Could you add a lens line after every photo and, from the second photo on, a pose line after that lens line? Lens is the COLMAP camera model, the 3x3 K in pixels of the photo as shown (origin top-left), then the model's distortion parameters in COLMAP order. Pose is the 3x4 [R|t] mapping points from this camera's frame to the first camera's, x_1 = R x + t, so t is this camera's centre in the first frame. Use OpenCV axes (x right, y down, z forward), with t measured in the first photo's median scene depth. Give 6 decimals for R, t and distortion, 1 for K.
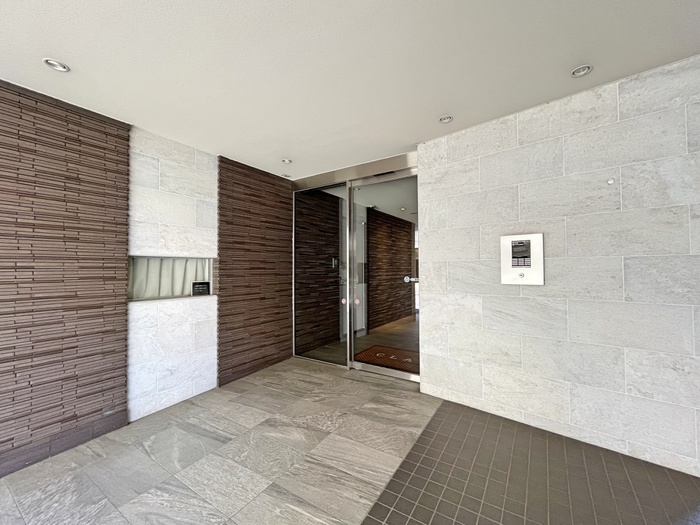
lens RADIAL K [[287.0, 0, 352.6], [0, 287.0, 261.7], [0, 0, 1]] dist [-0.006454, 0.000185]
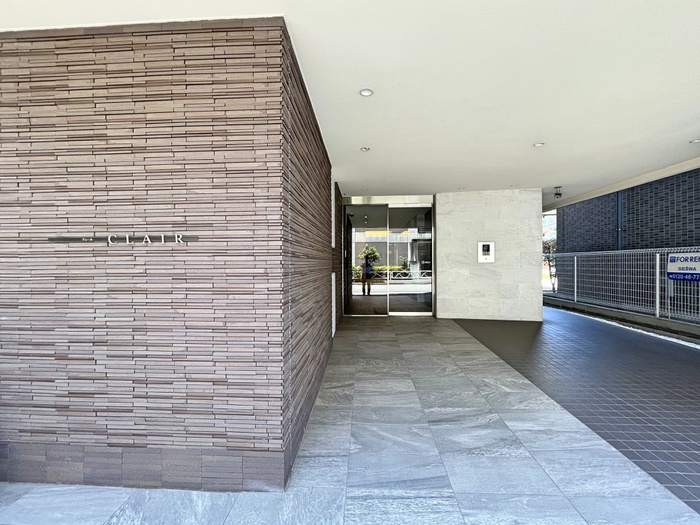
lens RADIAL K [[287.0, 0, 348.7], [0, 287.0, 263.1], [0, 0, 1]] dist [-0.006454, 0.000185]
pose [[0.868300, -0.002064, 0.496034, -1.634241], [-0.009700, 0.999730, 0.021138, 0.045688], [-0.495944, -0.023166, 0.868046, -0.536544]]
